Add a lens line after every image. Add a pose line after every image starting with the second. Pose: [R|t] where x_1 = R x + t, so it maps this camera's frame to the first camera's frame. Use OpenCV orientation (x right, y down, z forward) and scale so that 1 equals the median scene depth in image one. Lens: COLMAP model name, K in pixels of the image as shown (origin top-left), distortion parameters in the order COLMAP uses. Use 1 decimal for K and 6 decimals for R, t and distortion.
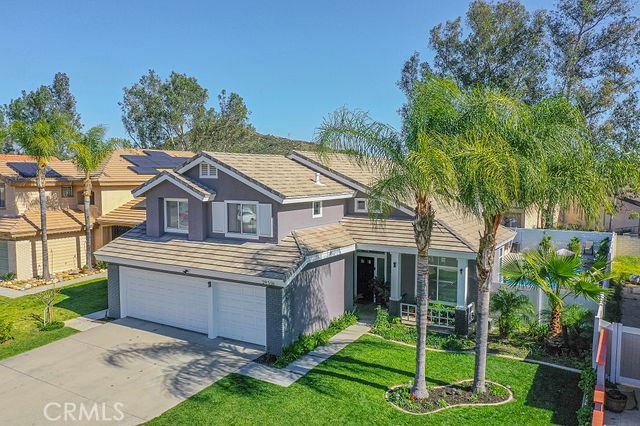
lens RADIAL K [[505.9, 0, 320.0], [0, 505.9, 213.0], [0, 0, 1]] dist [0.004970, -0.003997]
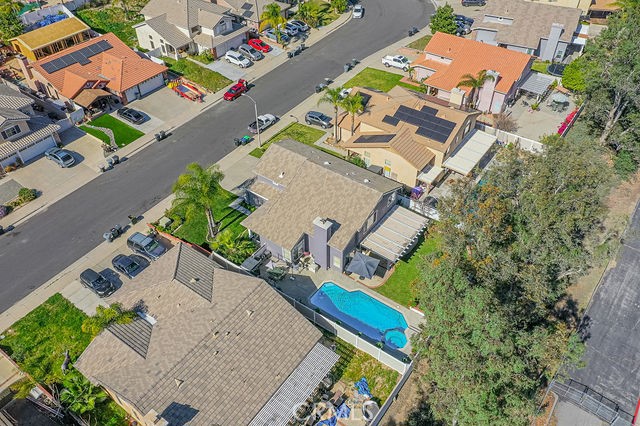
lens RADIAL K [[505.9, 0, 320.0], [0, 505.9, 213.0], [0, 0, 1]] dist [0.004970, -0.003997]
pose [[-0.093088, 0.667792, -0.738504, 2.270751], [-0.059724, 0.736644, 0.673638, -1.883937], [0.993865, 0.106814, -0.028689, 1.422820]]
